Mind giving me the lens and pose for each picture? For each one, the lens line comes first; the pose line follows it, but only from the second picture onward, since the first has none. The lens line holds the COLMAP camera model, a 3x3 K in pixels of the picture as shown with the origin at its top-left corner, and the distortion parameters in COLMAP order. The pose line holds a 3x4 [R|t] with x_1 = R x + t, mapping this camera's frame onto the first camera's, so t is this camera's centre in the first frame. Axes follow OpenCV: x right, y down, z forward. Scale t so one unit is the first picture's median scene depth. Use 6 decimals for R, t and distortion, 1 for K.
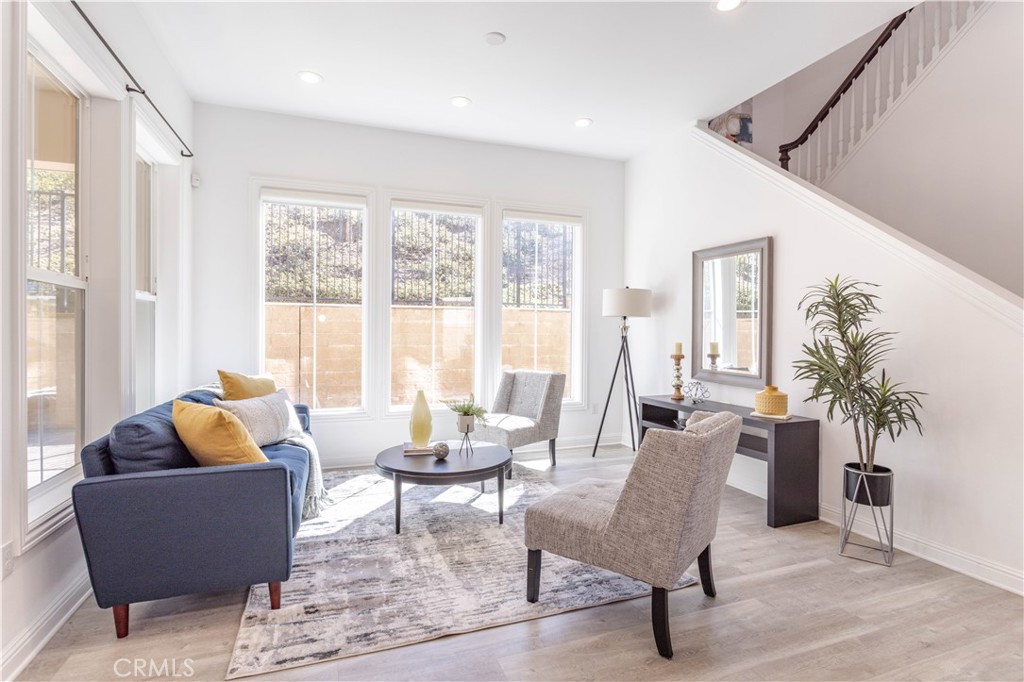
lens RADIAL K [[500.3, 0, 513.8], [0, 500.3, 334.6], [0, 0, 1]] dist [-0.006374, 0.001529]
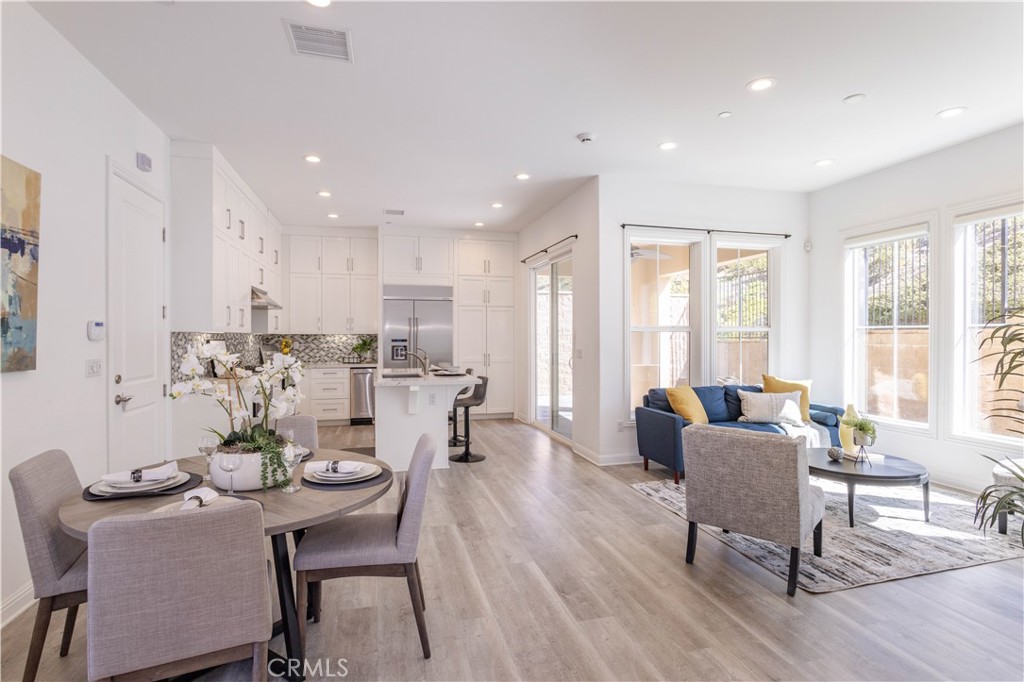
lens RADIAL K [[500.3, 0, 514.9], [0, 500.3, 338.2], [0, 0, 1]] dist [-0.006374, 0.001529]
pose [[-0.085910, -0.007086, -0.996278, 1.754112], [-0.010083, 0.999930, -0.006243, -0.042921], [0.996252, 0.009509, -0.085975, 0.528184]]
